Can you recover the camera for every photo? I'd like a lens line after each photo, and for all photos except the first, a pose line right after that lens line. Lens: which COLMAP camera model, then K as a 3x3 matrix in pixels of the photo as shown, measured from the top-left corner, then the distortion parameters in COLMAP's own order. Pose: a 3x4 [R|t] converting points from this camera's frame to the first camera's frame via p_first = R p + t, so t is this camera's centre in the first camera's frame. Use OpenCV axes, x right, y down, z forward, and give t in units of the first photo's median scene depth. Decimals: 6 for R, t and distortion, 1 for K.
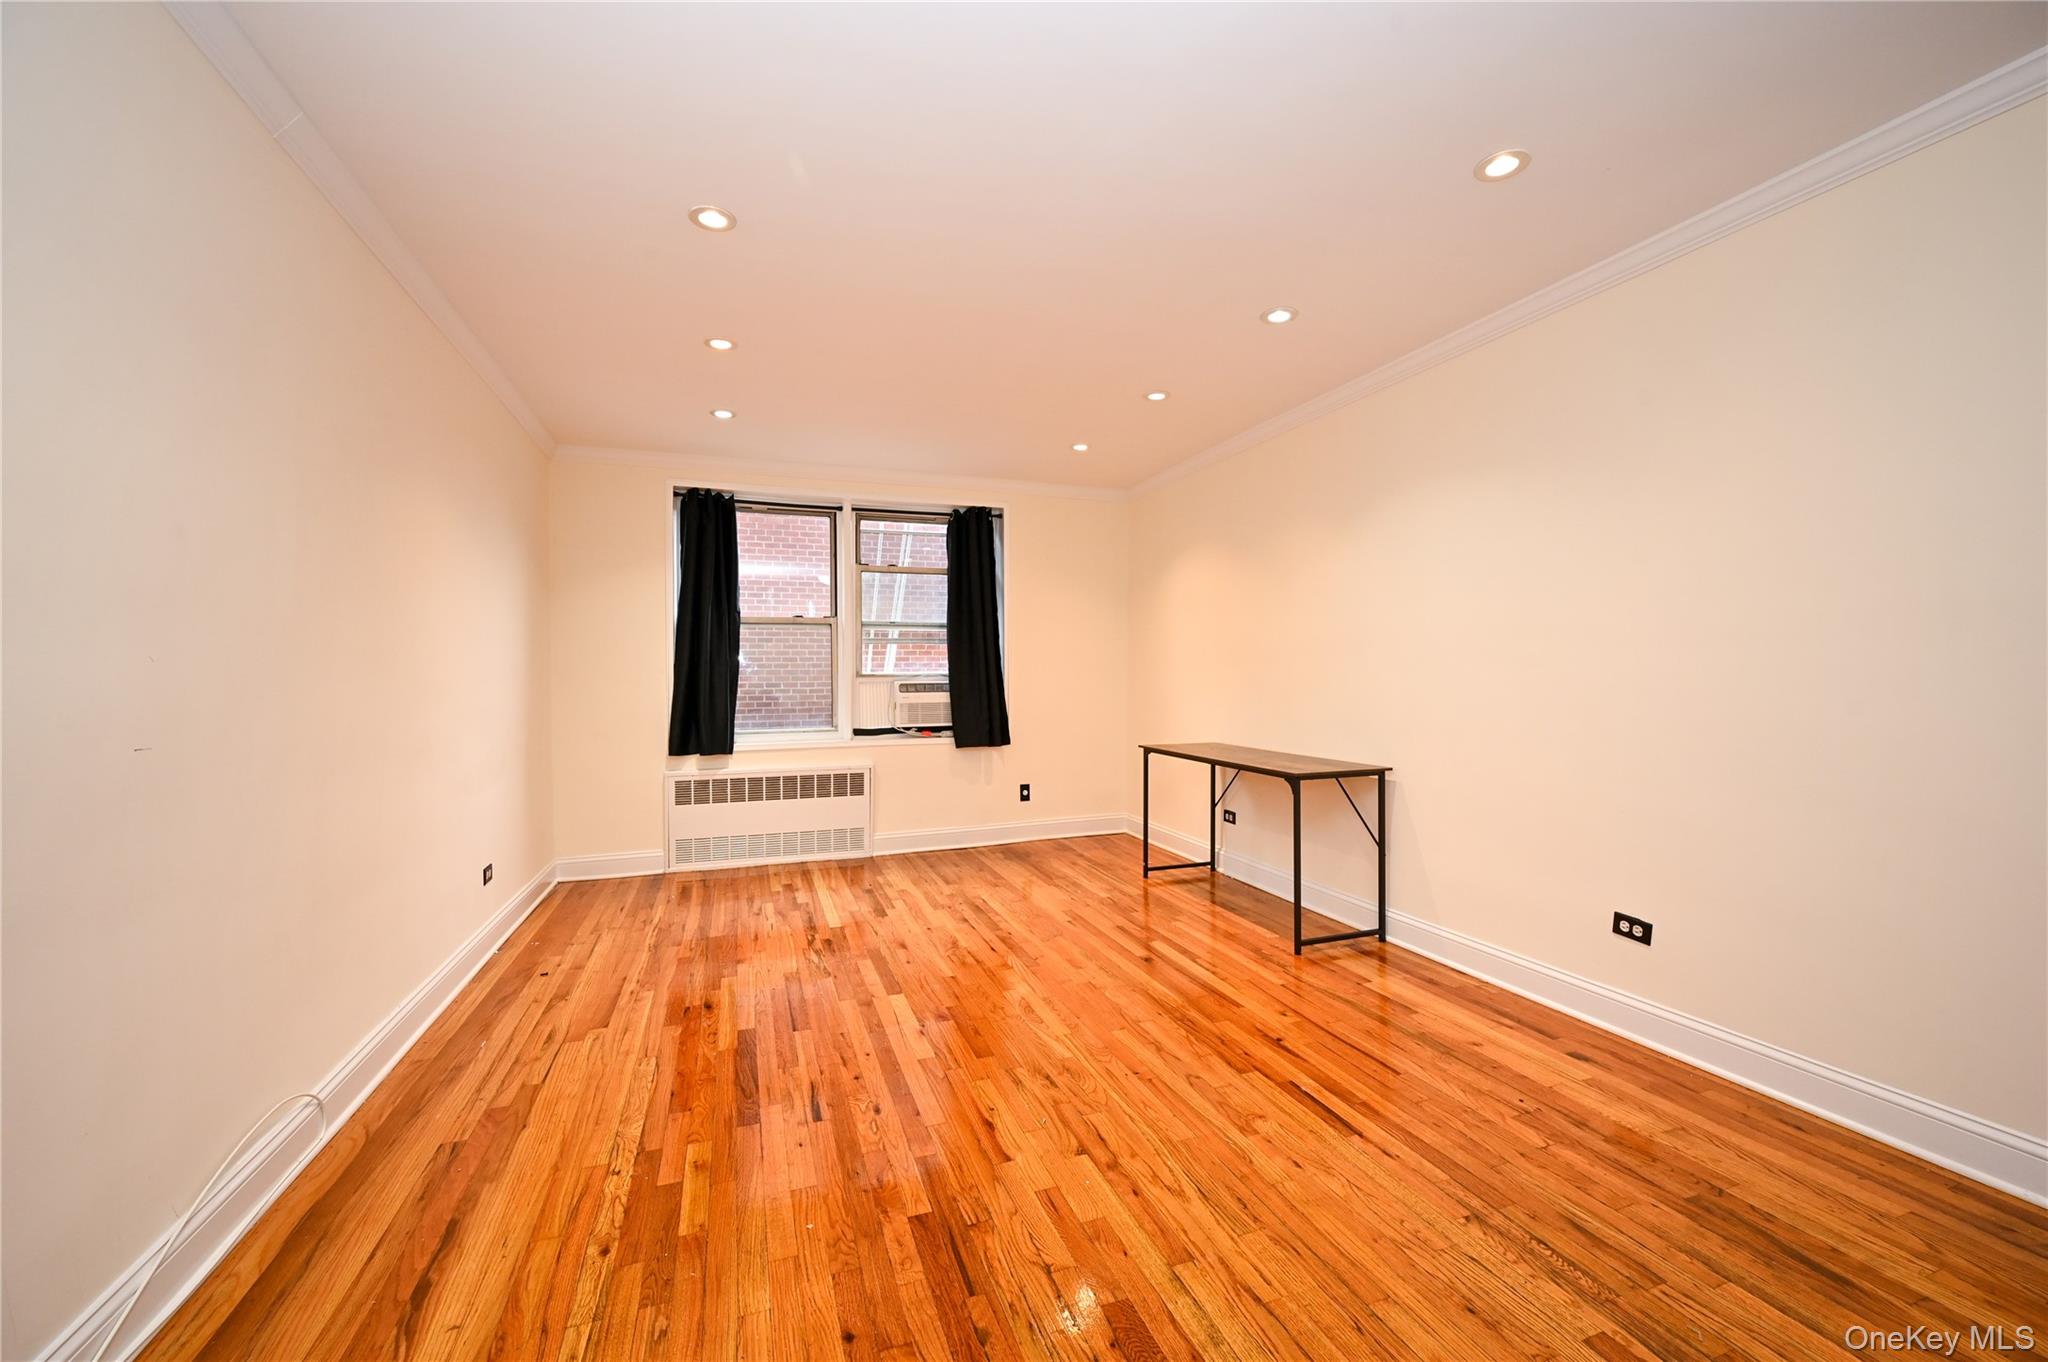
lens RADIAL K [[797.7, 0, 1024.4], [0, 797.7, 678.6], [0, 0, 1]] dist [-0.000064, -0.000219]
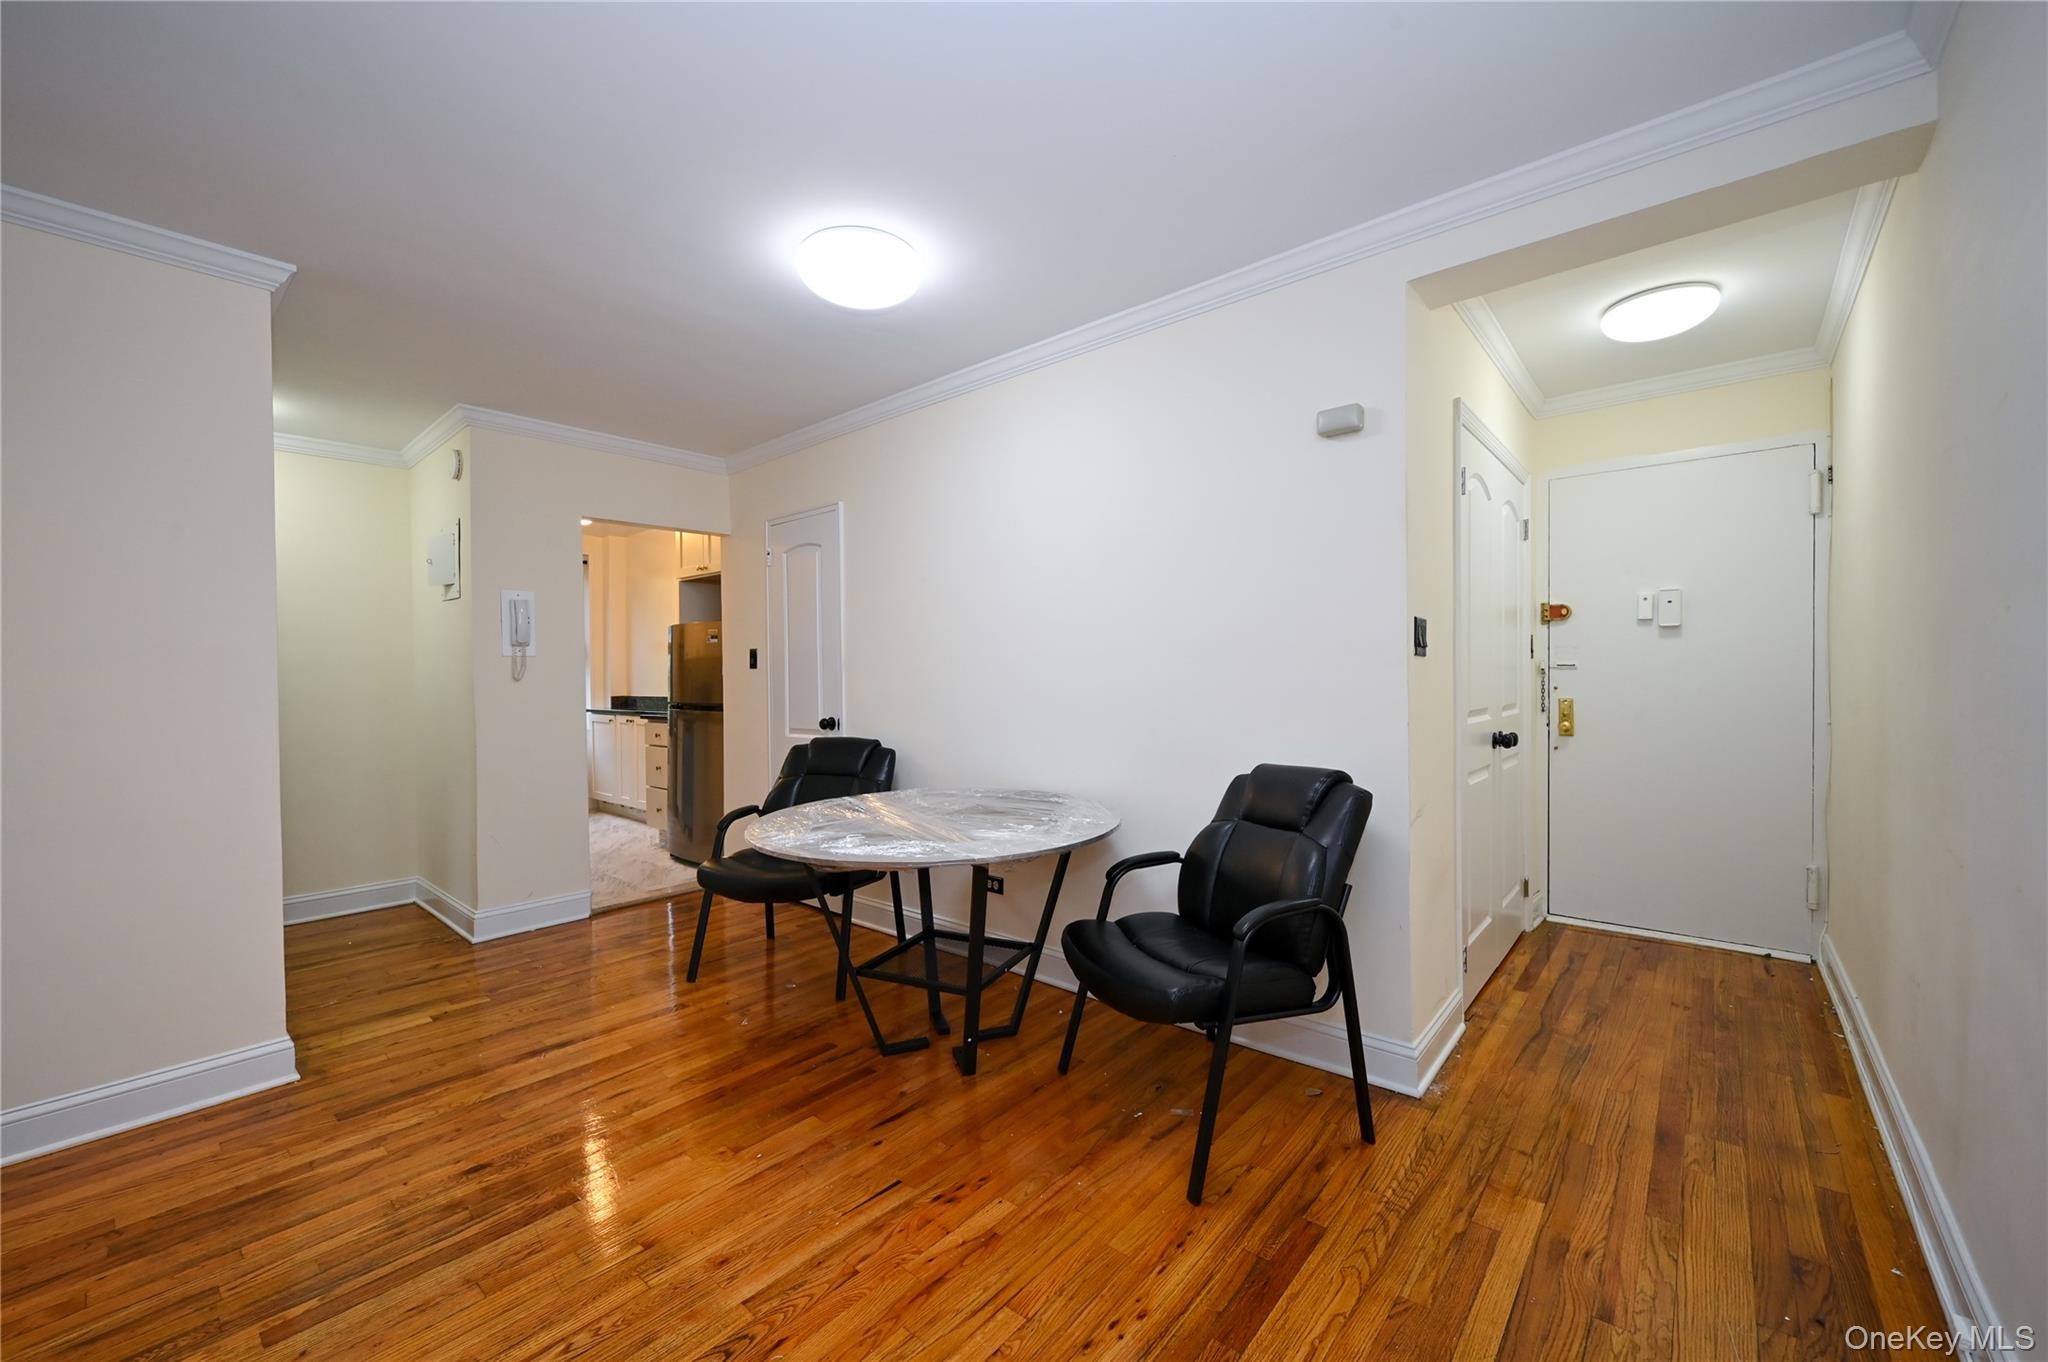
lens RADIAL K [[797.7, 0, 1035.0], [0, 797.7, 678.2], [0, 0, 1]] dist [-0.000064, -0.000219]
pose [[-0.503966, 0.007501, 0.863691, -0.370517], [0.015957, 0.999872, 0.000628, -0.019397], [-0.863576, 0.014098, -0.504021, 0.325641]]
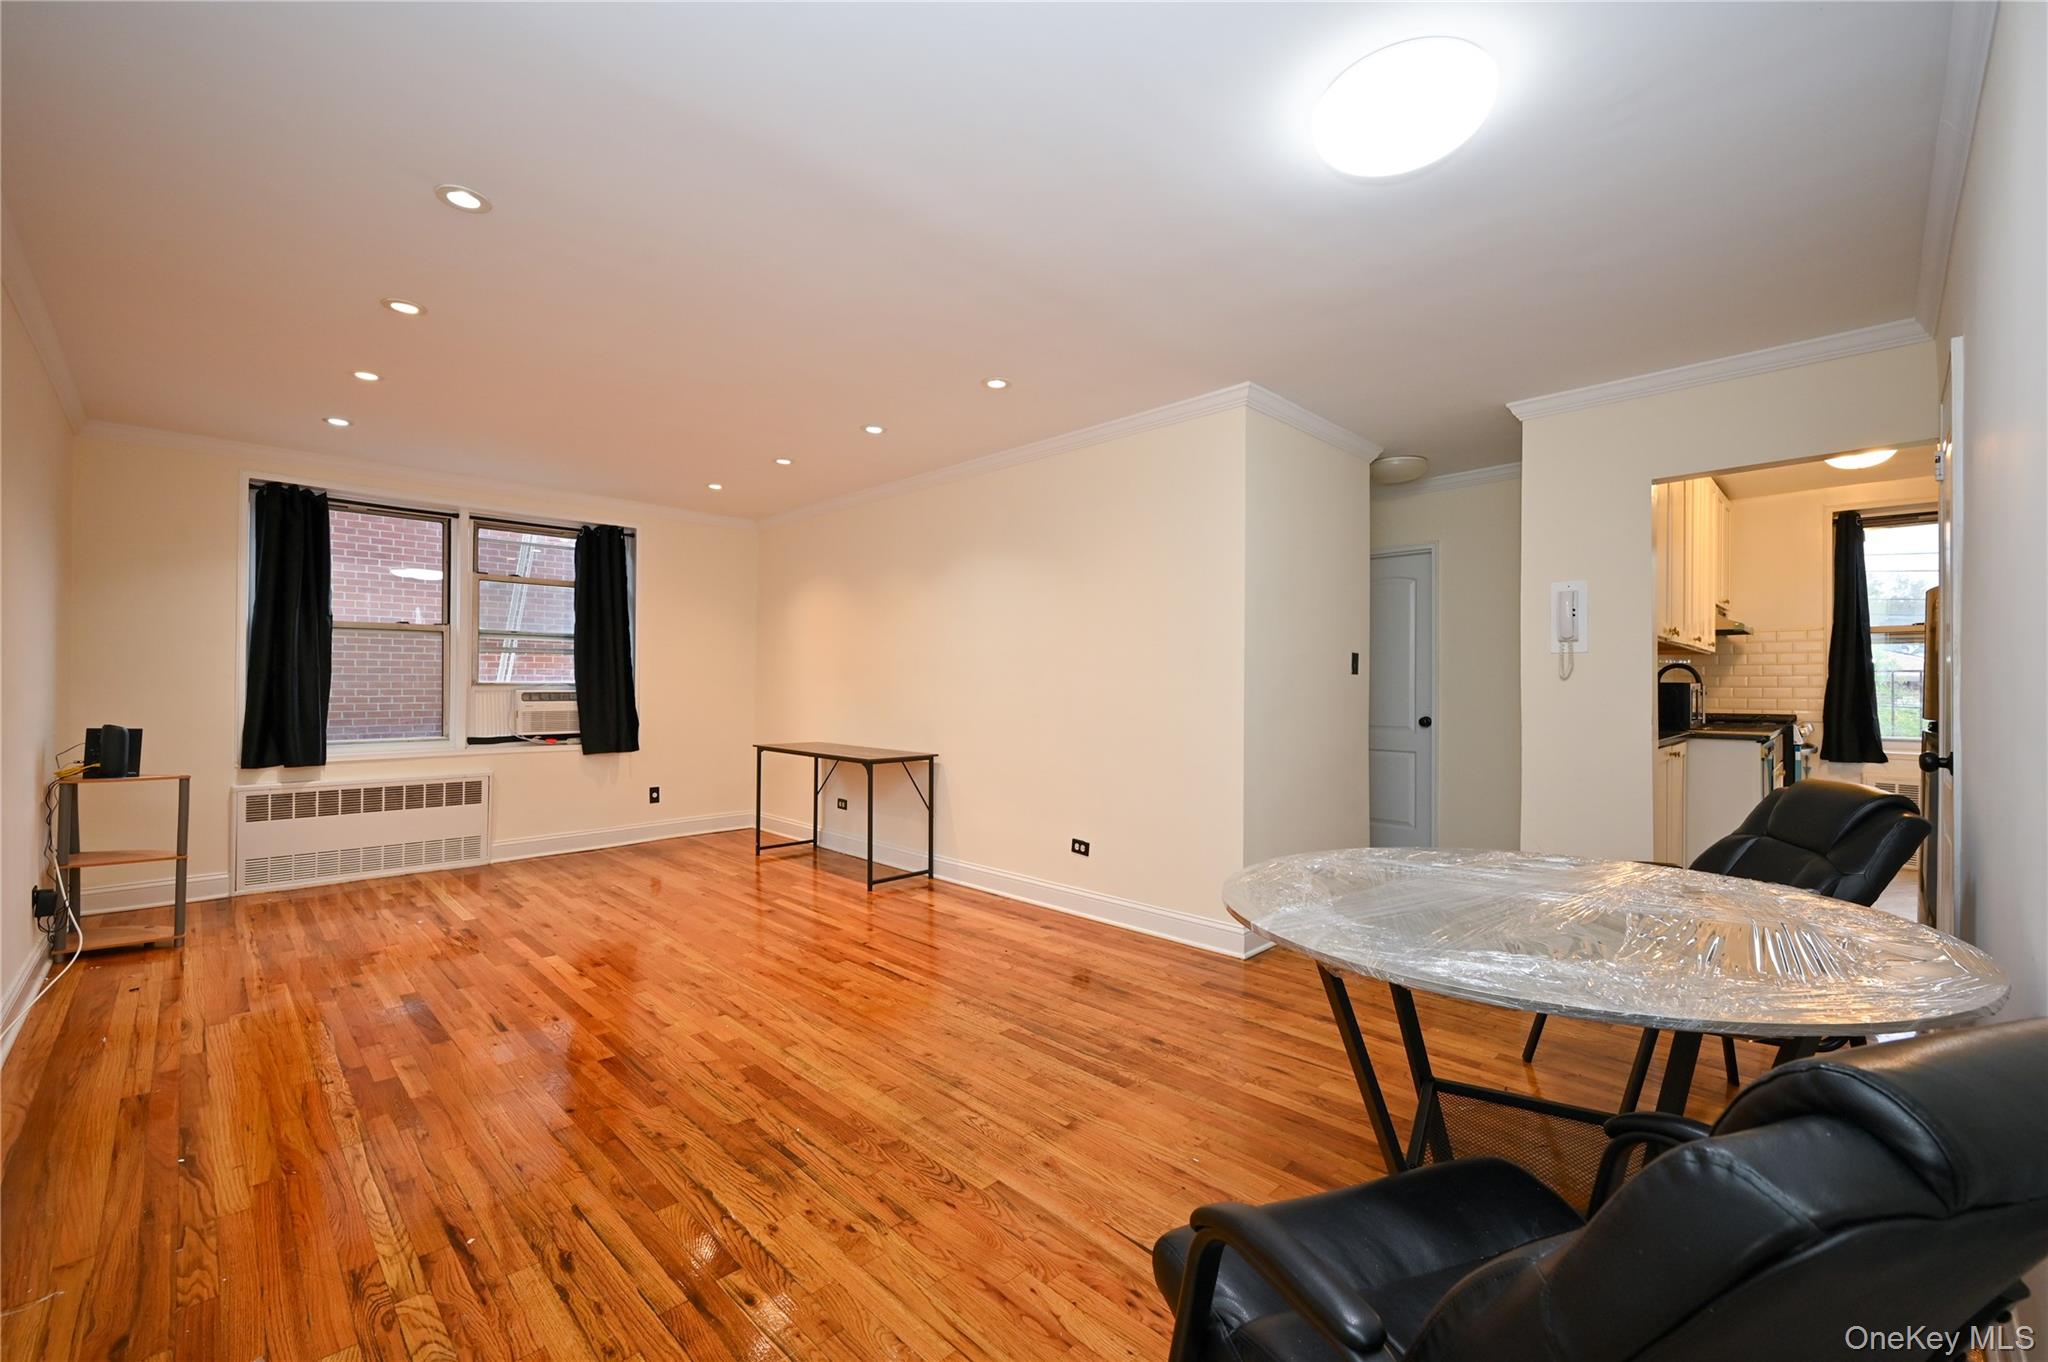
lens RADIAL K [[838.6, 0, 1025.5], [0, 838.6, 685.9], [0, 0, 1]] dist [-0.004006, 0.000153]
pose [[0.903420, 0.010162, 0.428637, -0.064500], [-0.008718, 0.999948, -0.005331, -0.003731], [-0.428669, 0.001079, 0.903461, -0.447486]]
